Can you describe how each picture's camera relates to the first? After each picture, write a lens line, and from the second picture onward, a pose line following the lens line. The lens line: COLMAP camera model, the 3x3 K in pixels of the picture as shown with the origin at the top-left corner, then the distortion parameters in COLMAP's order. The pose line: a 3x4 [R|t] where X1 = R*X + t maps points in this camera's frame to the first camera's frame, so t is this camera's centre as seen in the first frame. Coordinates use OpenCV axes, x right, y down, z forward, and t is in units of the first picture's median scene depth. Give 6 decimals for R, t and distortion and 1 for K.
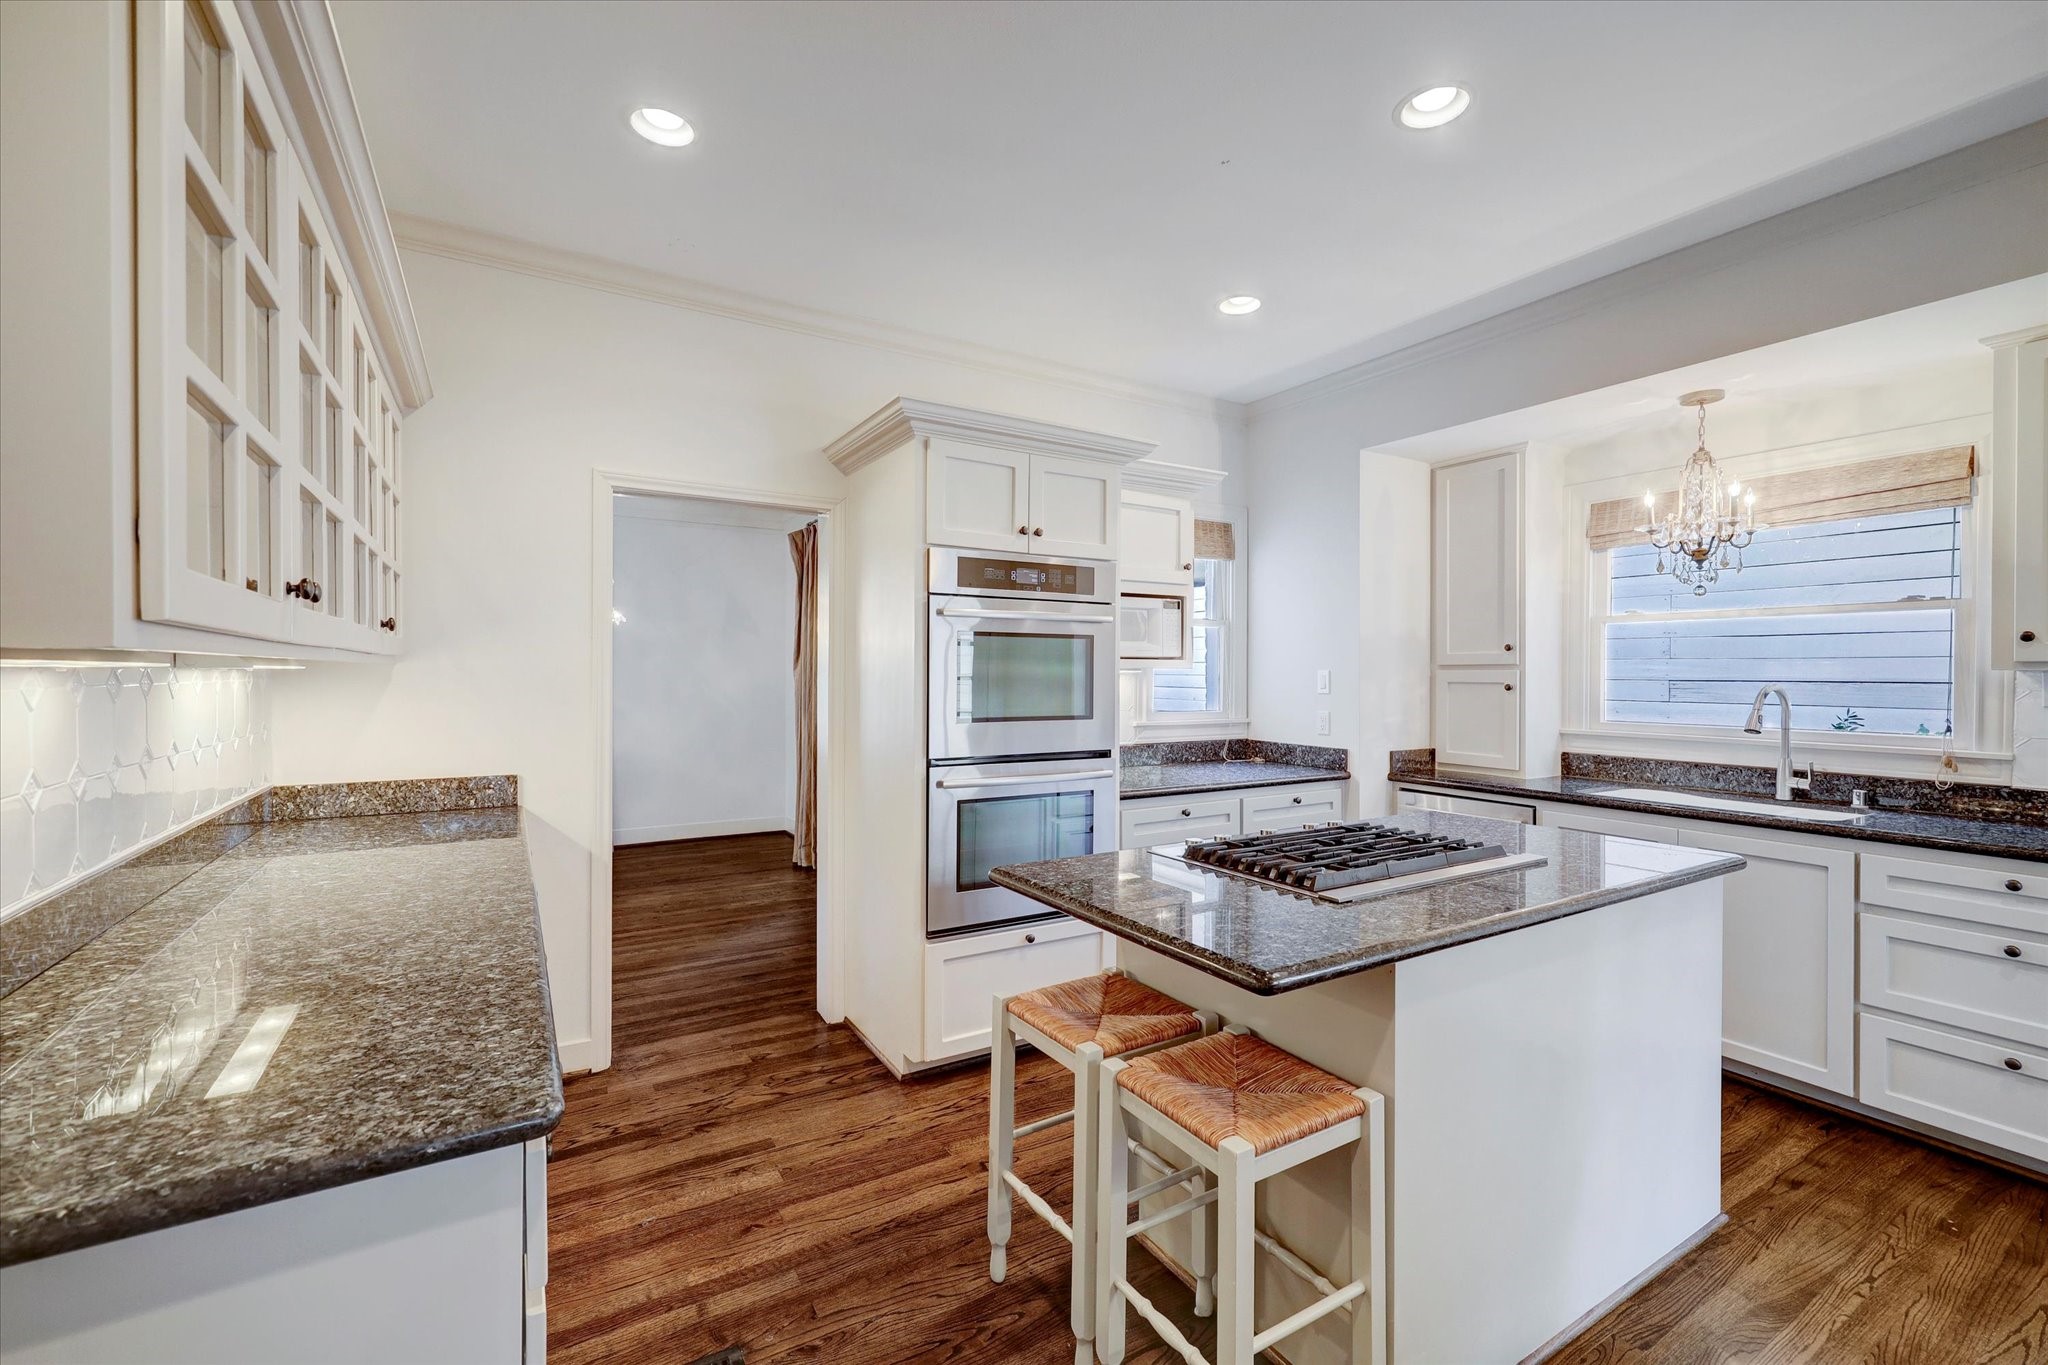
lens RADIAL K [[868.7, 0, 1025.6], [0, 868.7, 679.7], [0, 0, 1]] dist [0.001825, 0.000081]
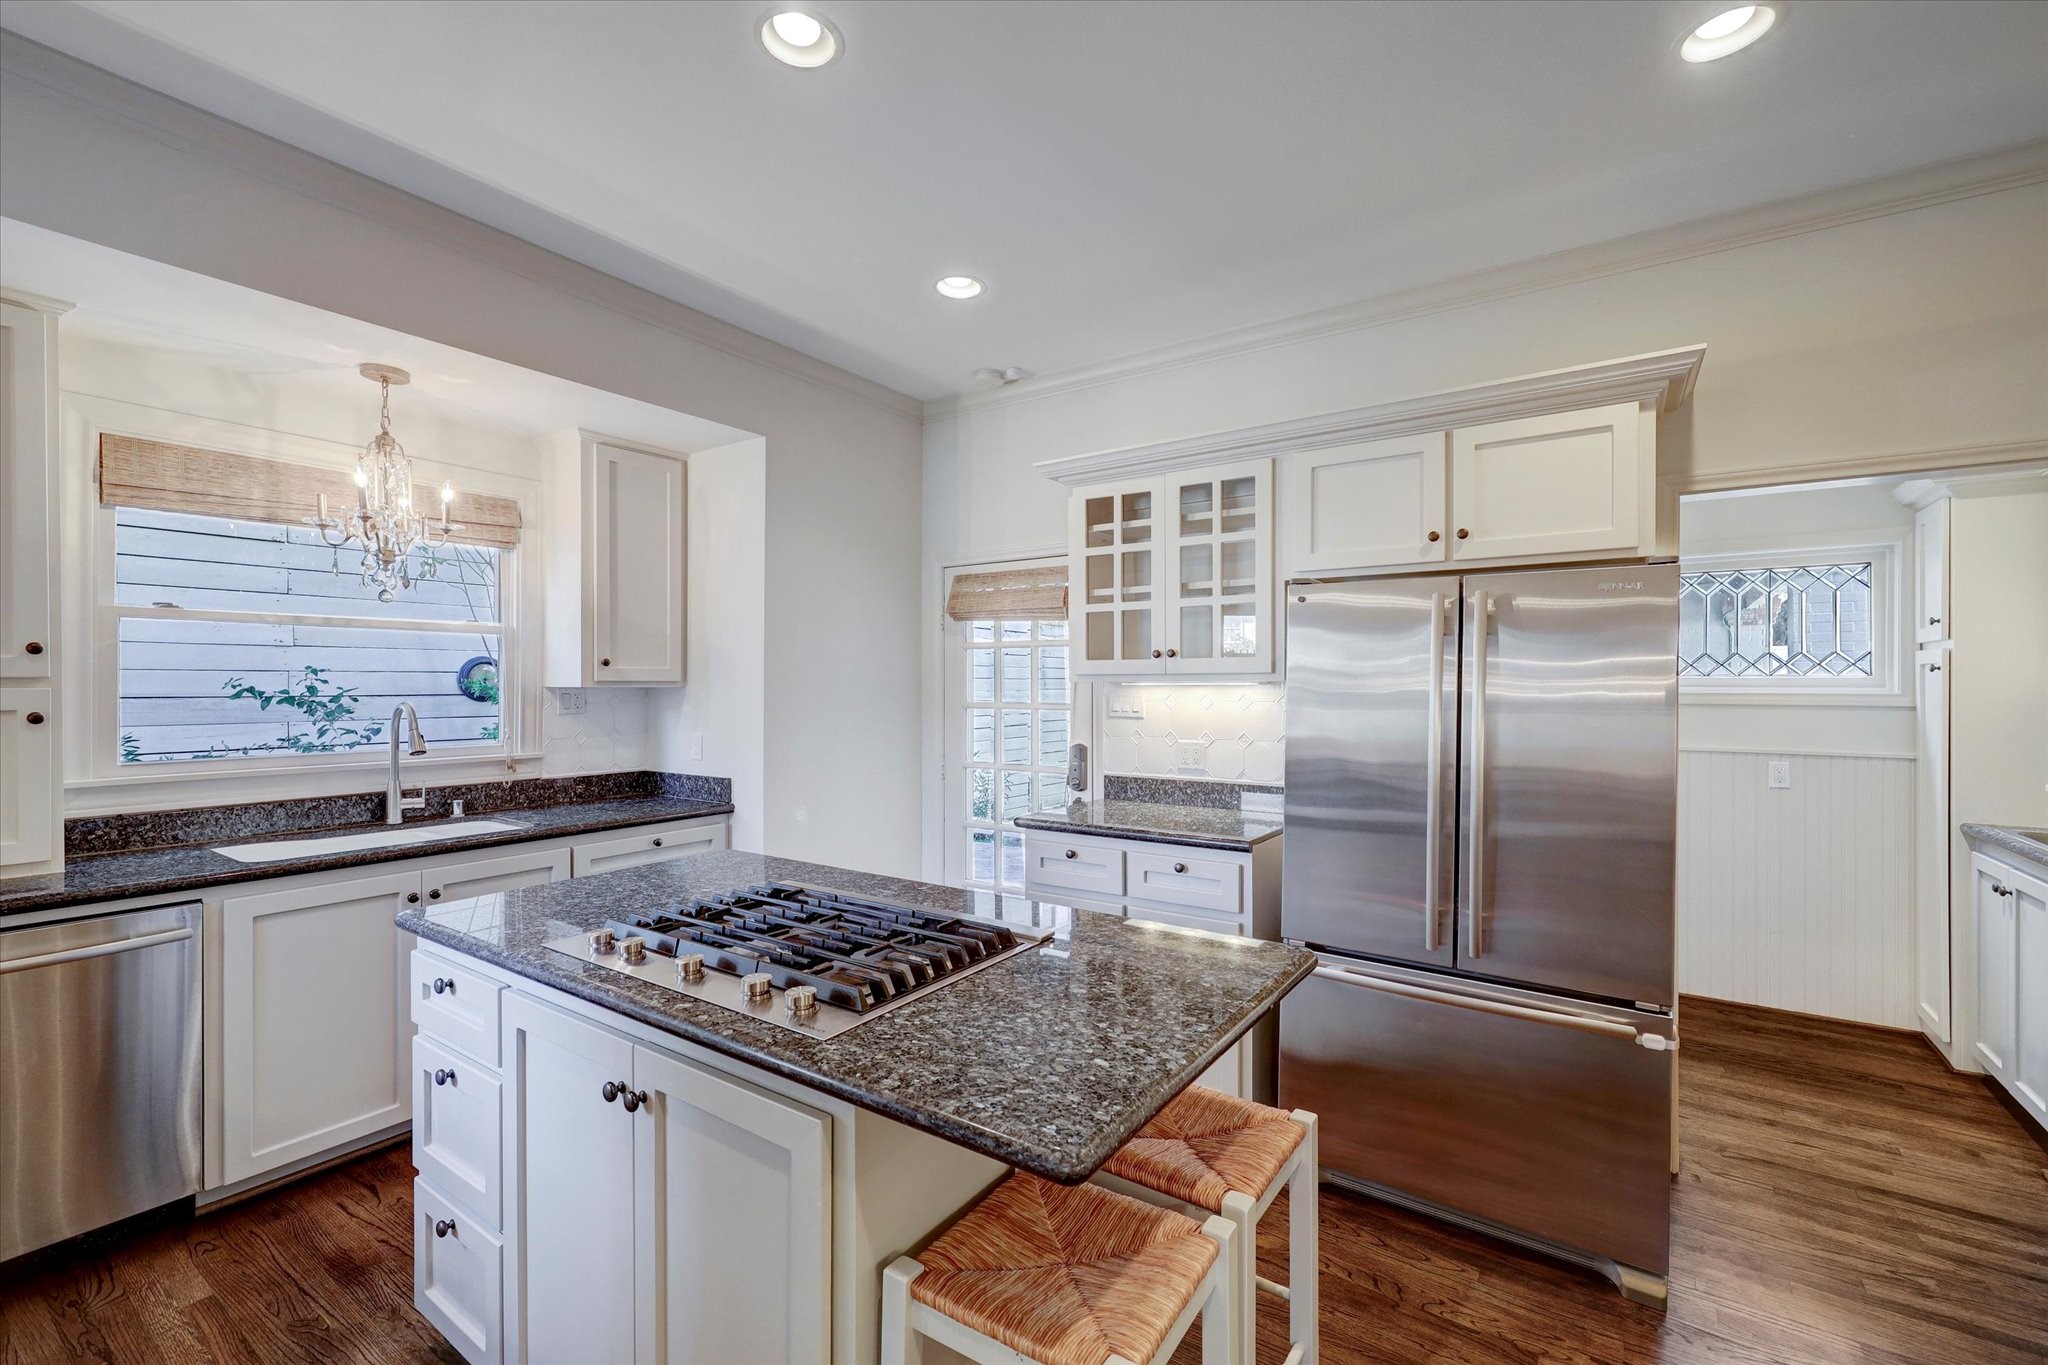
lens RADIAL K [[868.7, 0, 1022.1], [0, 868.7, 684.7], [0, 0, 1]] dist [0.001825, 0.000081]
pose [[-0.402581, -0.003941, 0.915376, -0.275942], [0.004246, 0.999972, 0.006173, -0.016586], [-0.915375, 0.006372, -0.402553, 0.766044]]
